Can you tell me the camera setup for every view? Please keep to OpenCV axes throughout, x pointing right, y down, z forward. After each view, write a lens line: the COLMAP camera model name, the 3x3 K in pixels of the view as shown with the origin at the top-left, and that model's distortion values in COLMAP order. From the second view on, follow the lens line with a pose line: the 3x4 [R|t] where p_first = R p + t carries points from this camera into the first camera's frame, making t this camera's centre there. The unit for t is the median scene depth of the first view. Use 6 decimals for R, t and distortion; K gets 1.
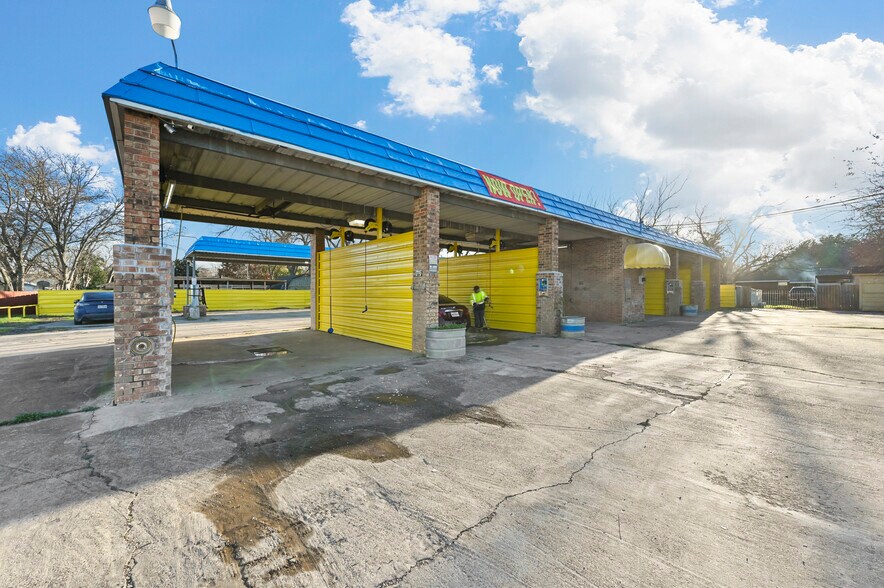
lens RADIAL K [[347.2, 0, 444.8], [0, 347.2, 294.2], [0, 0, 1]] dist [-0.001103, -0.000133]
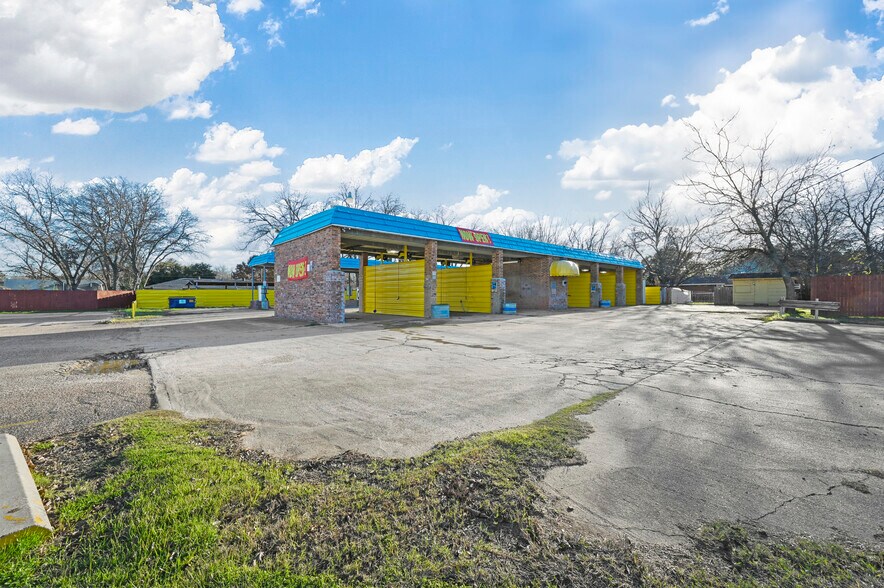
lens RADIAL K [[347.2, 0, 444.8], [0, 347.2, 294.2], [0, 0, 1]] dist [-0.001103, -0.000133]
pose [[0.999845, 0.001931, 0.017487, -0.003772], [-0.001819, 0.999978, -0.006415, 0.028965], [-0.017499, 0.006382, 0.999827, -0.788588]]
